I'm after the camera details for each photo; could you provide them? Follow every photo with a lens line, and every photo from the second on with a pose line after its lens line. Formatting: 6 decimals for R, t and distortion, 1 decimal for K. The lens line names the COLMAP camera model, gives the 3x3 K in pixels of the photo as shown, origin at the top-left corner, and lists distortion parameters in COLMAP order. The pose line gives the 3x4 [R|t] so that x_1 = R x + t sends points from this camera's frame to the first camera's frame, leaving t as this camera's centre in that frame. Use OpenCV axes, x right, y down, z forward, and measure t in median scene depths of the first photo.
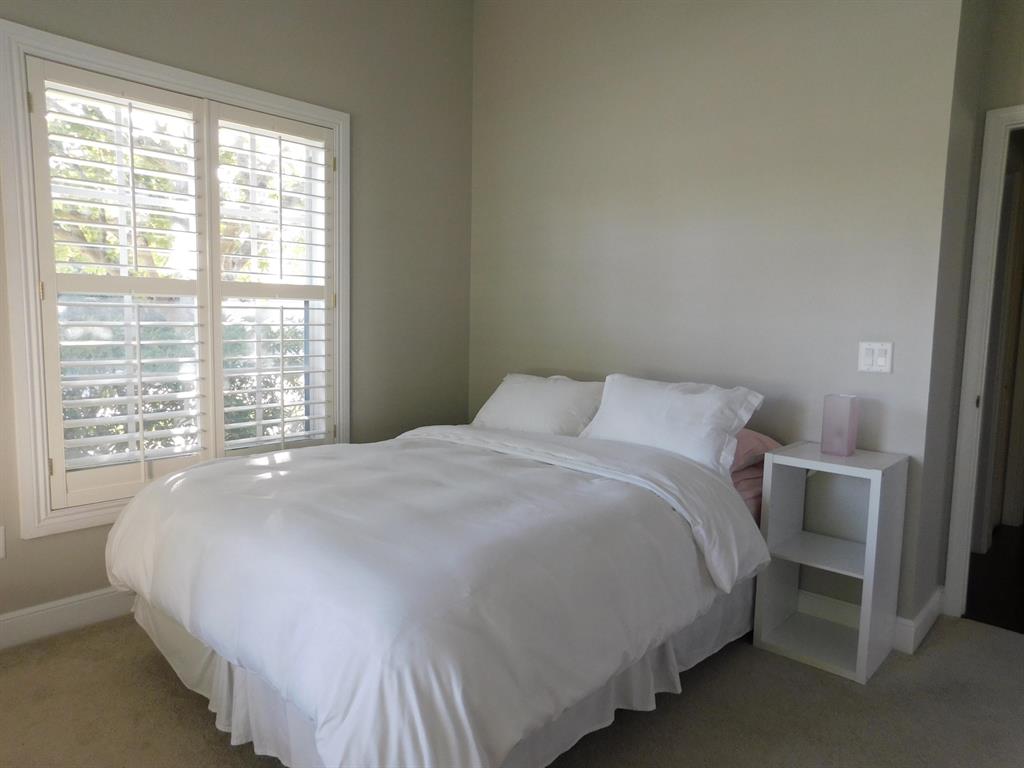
lens RADIAL K [[697.1, 0, 509.8], [0, 697.1, 386.7], [0, 0, 1]] dist [-0.048346, 0.051768]
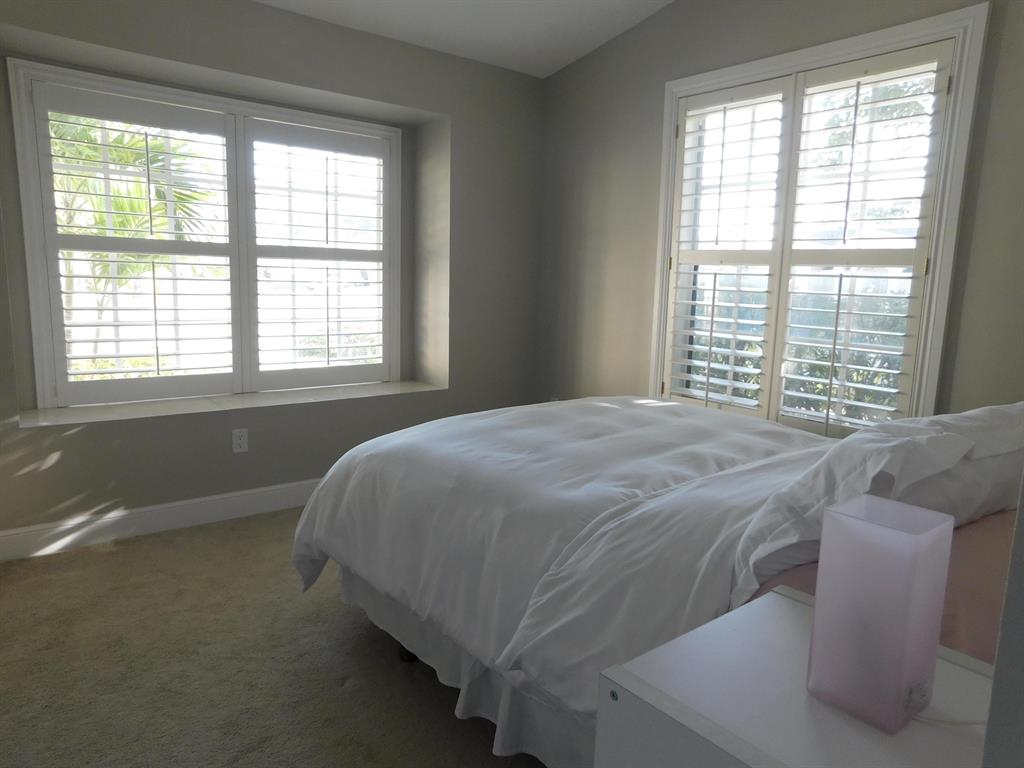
lens RADIAL K [[697.1, 0, 509.7], [0, 697.1, 385.6], [0, 0, 1]] dist [-0.048346, 0.051768]
pose [[-0.157670, 0.137992, -0.977803, 0.697937], [-0.123746, 0.979622, 0.158203, -0.067350], [0.979708, 0.145943, -0.137381, 0.780945]]
